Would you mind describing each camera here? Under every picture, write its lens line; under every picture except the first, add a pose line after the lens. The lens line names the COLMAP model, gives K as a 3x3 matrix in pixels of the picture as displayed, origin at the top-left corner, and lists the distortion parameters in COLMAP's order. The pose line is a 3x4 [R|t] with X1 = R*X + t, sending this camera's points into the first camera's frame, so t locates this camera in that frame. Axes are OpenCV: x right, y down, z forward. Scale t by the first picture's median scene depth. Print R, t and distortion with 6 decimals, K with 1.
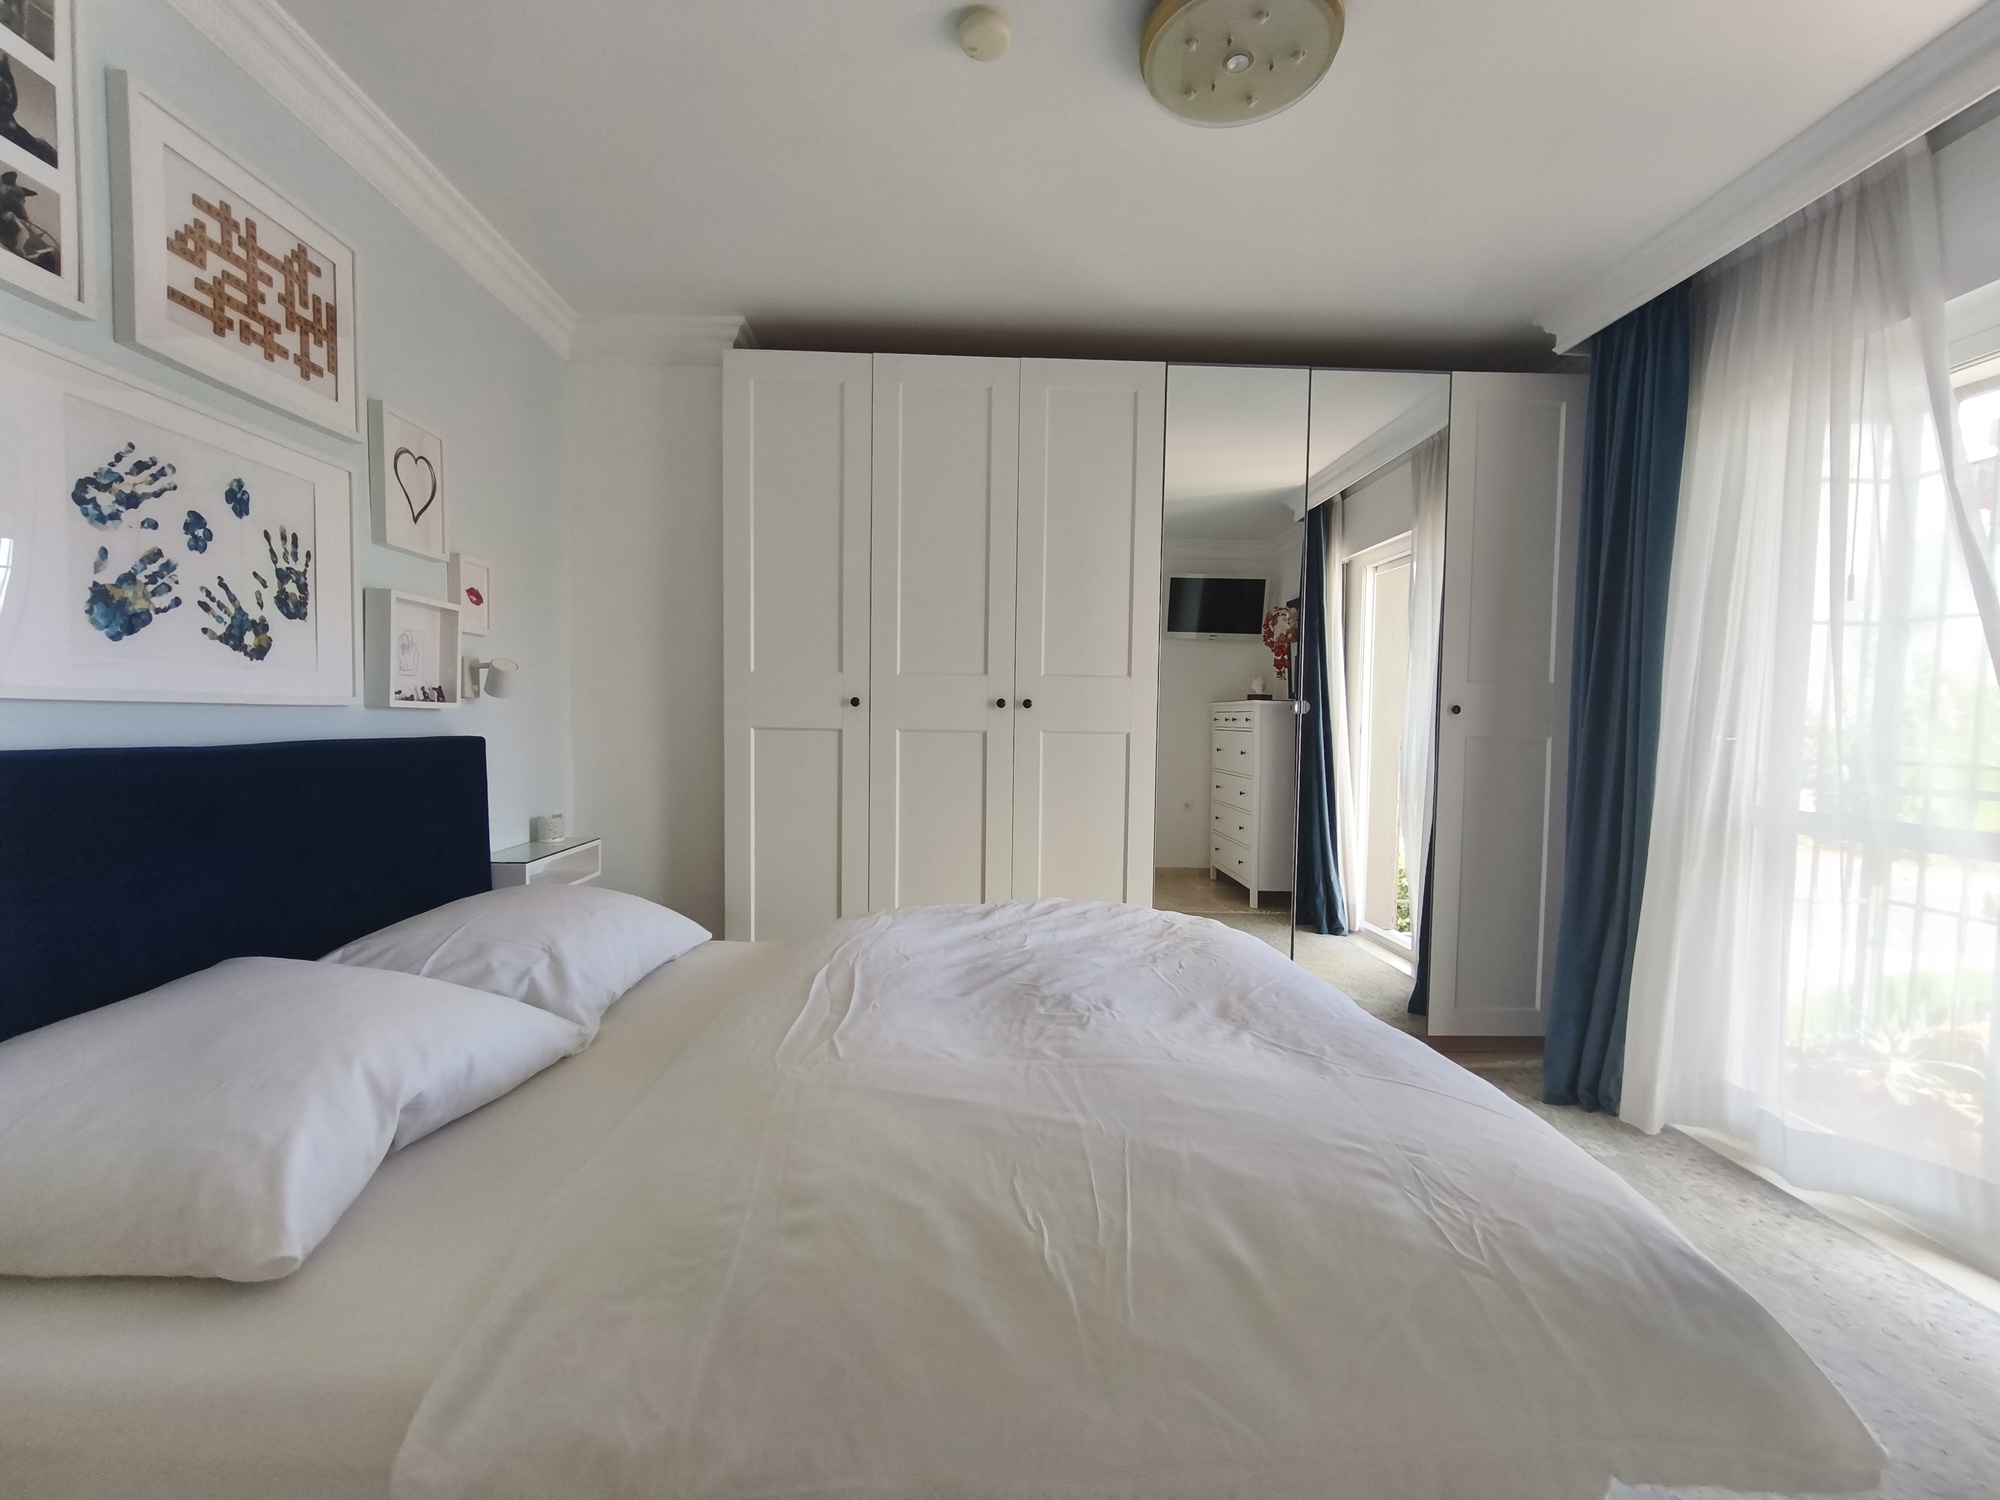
lens RADIAL K [[831.2, 0, 994.2], [0, 831.2, 757.7], [0, 0, 1]] dist [0.000783, -0.002629]
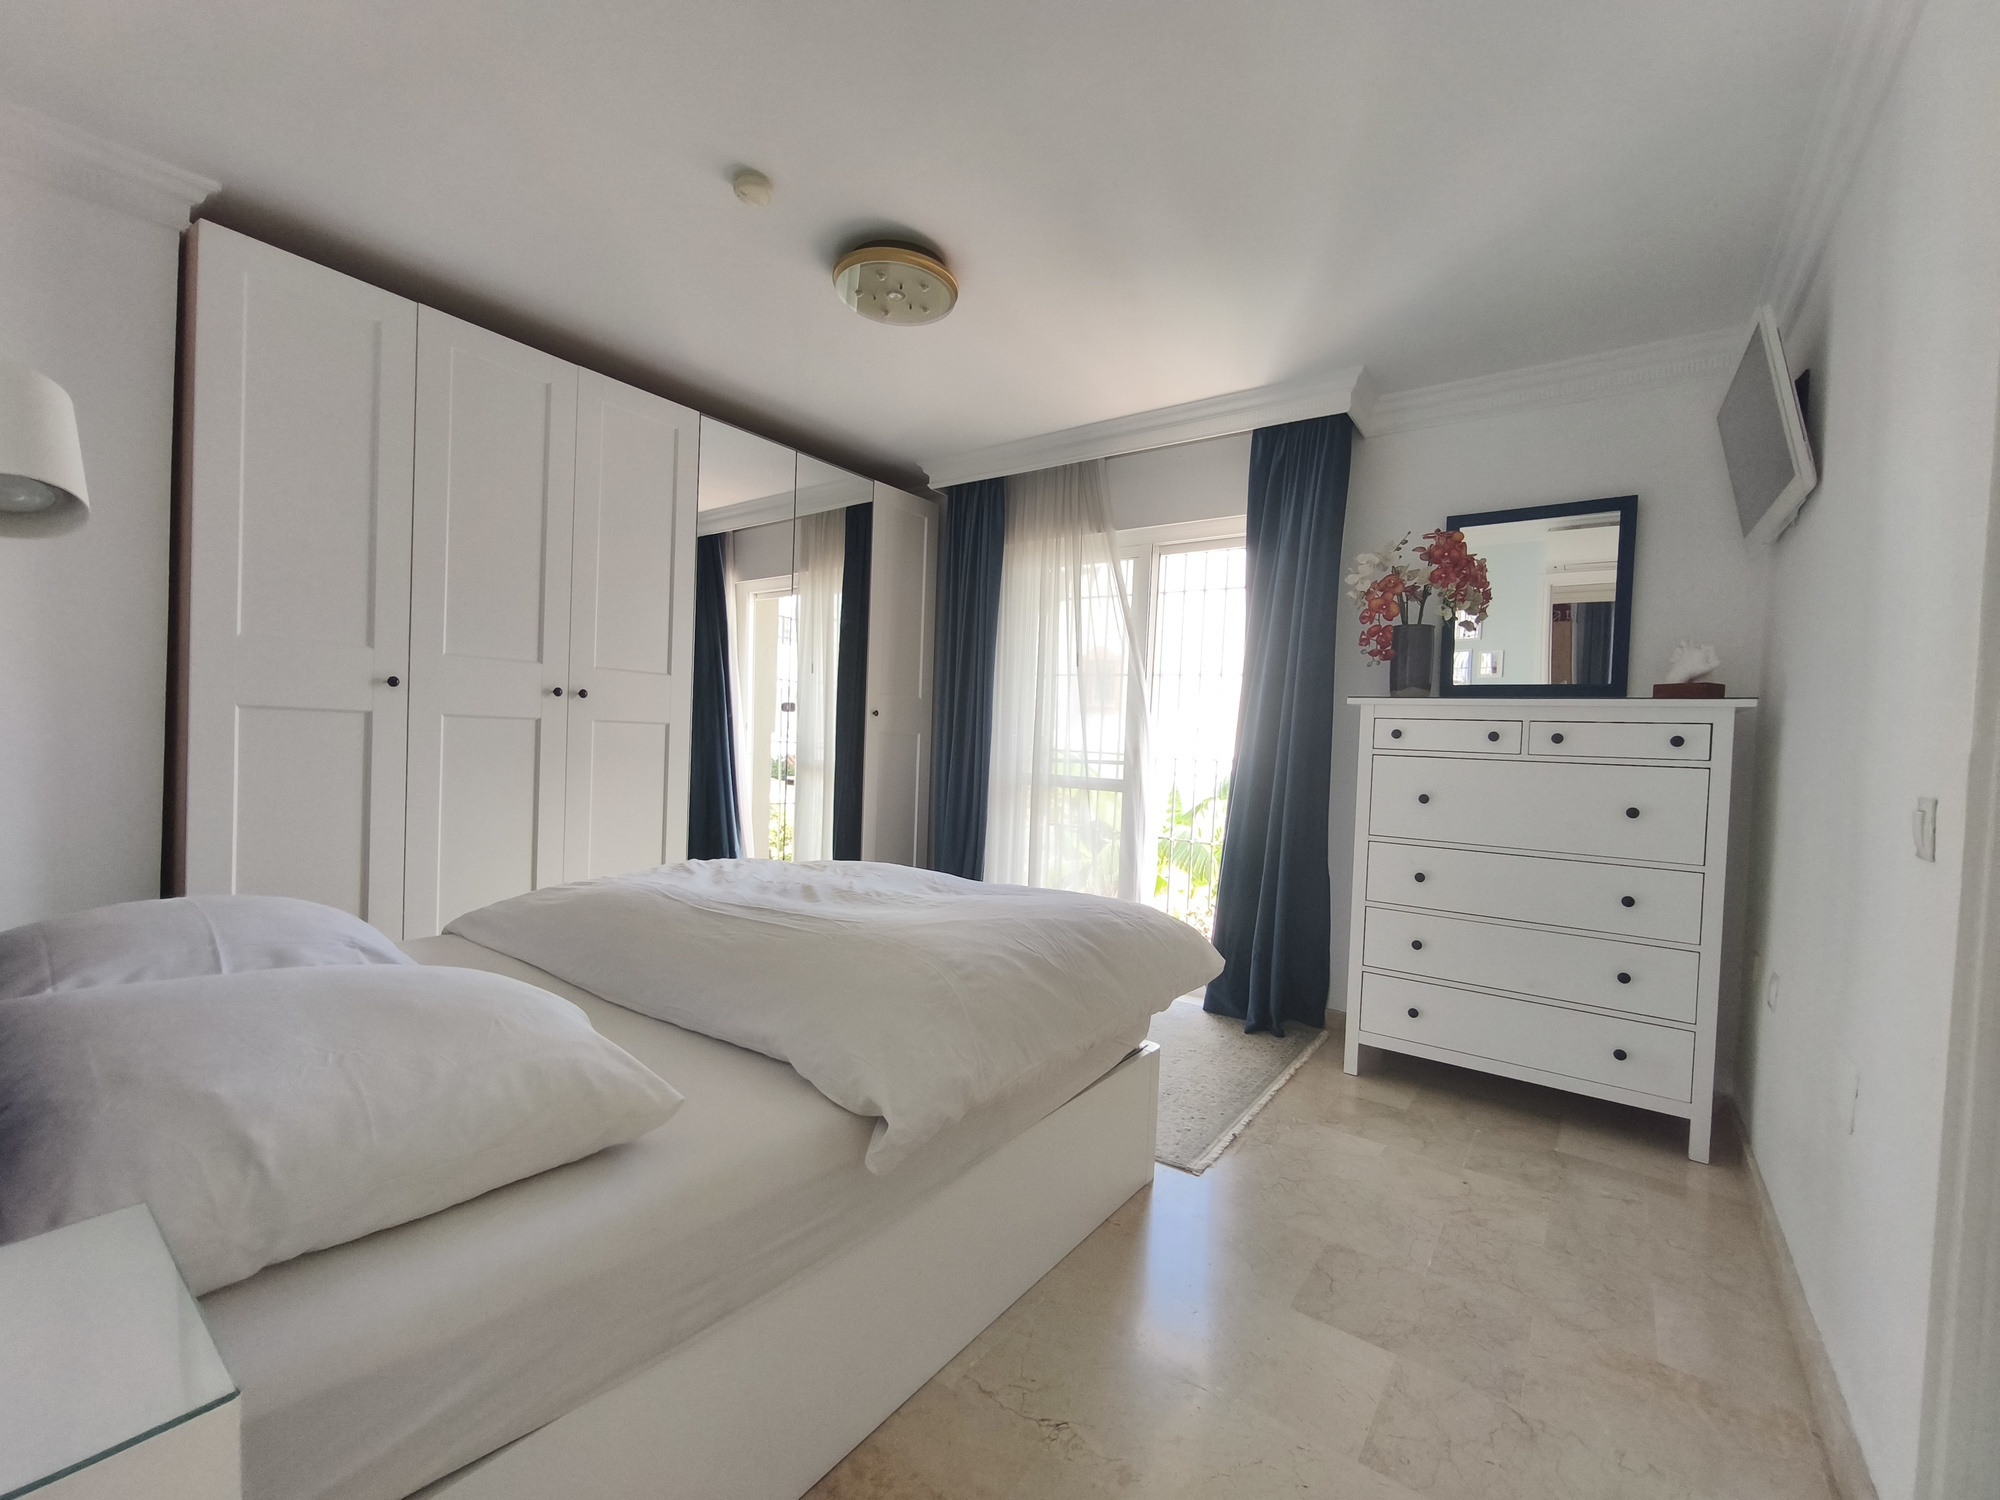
lens RADIAL K [[835.3, 0, 995.2], [0, 835.3, 757.4], [0, 0, 1]] dist [-0.001749, -0.000609]
pose [[0.613507, -0.008117, 0.789647, -0.480040], [0.007323, 0.999963, 0.004589, 0.015093], [-0.789655, 0.002967, 0.613544, -0.064179]]
